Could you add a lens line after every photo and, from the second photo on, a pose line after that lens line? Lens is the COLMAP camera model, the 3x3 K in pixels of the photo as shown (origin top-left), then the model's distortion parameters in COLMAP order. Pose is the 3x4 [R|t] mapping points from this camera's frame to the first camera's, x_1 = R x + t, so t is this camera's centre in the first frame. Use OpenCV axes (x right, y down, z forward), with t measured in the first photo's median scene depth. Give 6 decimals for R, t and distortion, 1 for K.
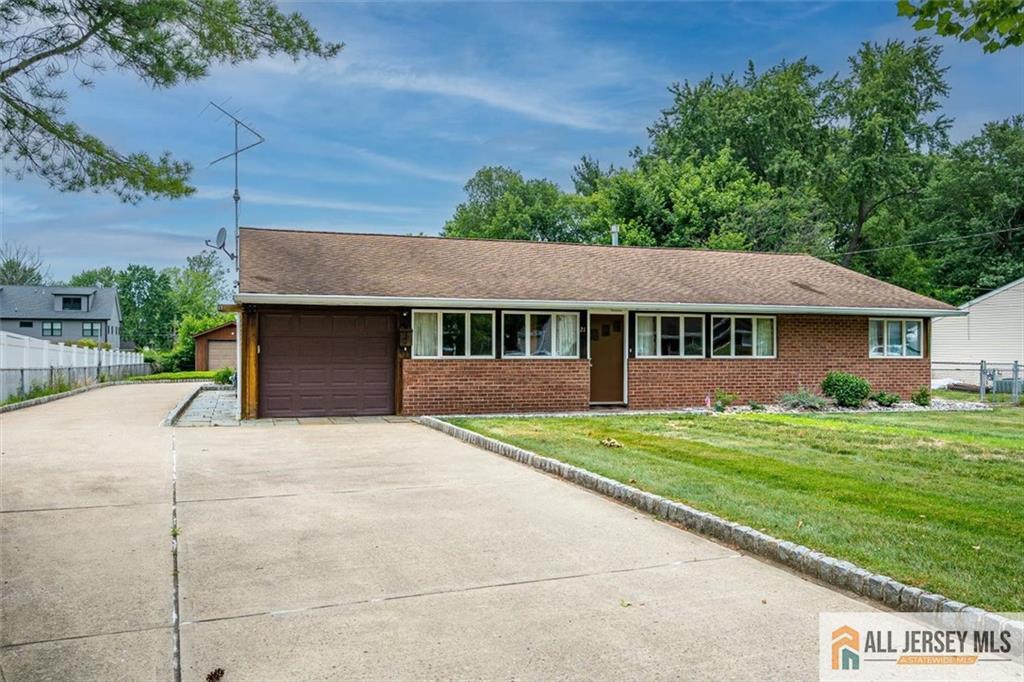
lens RADIAL K [[787.8, 0, 511.9], [0, 787.8, 354.7], [0, 0, 1]] dist [-0.007389, -0.002321]
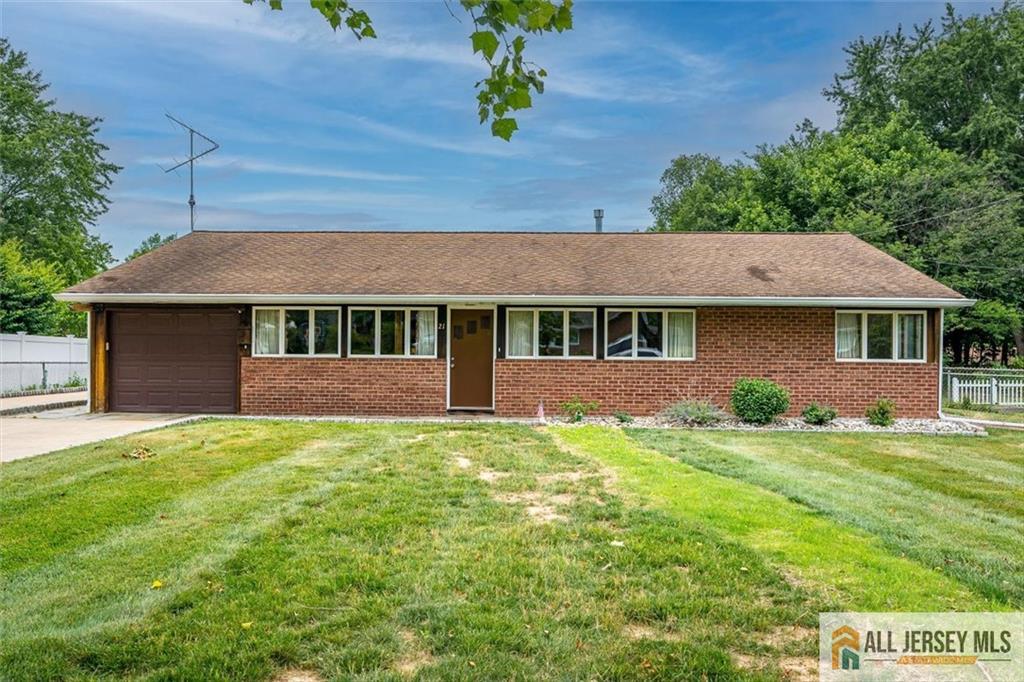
lens RADIAL K [[807.2, 0, 512.0], [0, 807.2, 341.0], [0, 0, 1]] dist [-0.007699, -0.002646]
pose [[0.939504, 0.001849, -0.342532, 0.477196], [-0.008099, 0.999826, -0.016817, -0.000111], [0.342441, 0.018574, 0.939356, 0.155164]]
